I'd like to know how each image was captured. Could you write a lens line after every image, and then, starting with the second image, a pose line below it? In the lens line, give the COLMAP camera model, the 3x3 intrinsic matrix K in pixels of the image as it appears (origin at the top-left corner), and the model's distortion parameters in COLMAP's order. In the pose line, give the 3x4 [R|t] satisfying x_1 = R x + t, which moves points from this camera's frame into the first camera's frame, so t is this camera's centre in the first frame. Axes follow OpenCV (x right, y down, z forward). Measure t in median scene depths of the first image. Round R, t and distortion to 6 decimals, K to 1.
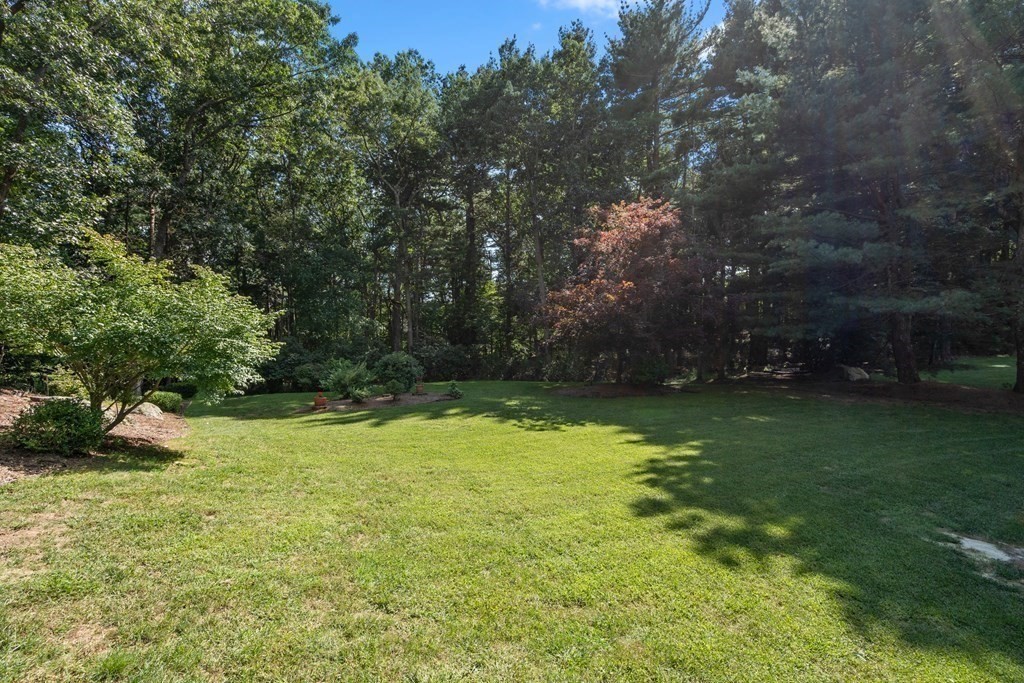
lens RADIAL K [[458.1, 0, 512.0], [0, 458.1, 341.5], [0, 0, 1]] dist [0.002595, 0.000557]
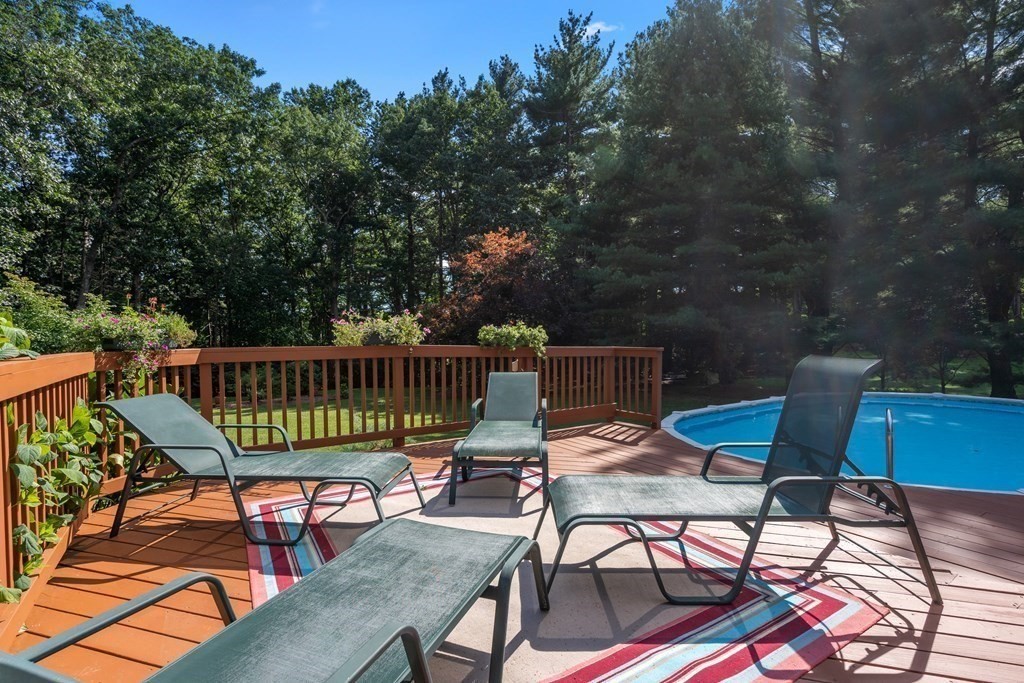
lens RADIAL K [[467.6, 0, 512.0], [0, 467.6, 341.5], [0, 0, 1]] dist [-0.000287, 0.000381]
pose [[0.998953, 0.000928, 0.045737, 0.131128], [-0.000002, 0.999795, -0.020240, 0.001246], [-0.045746, 0.020219, 0.998748, -0.118024]]
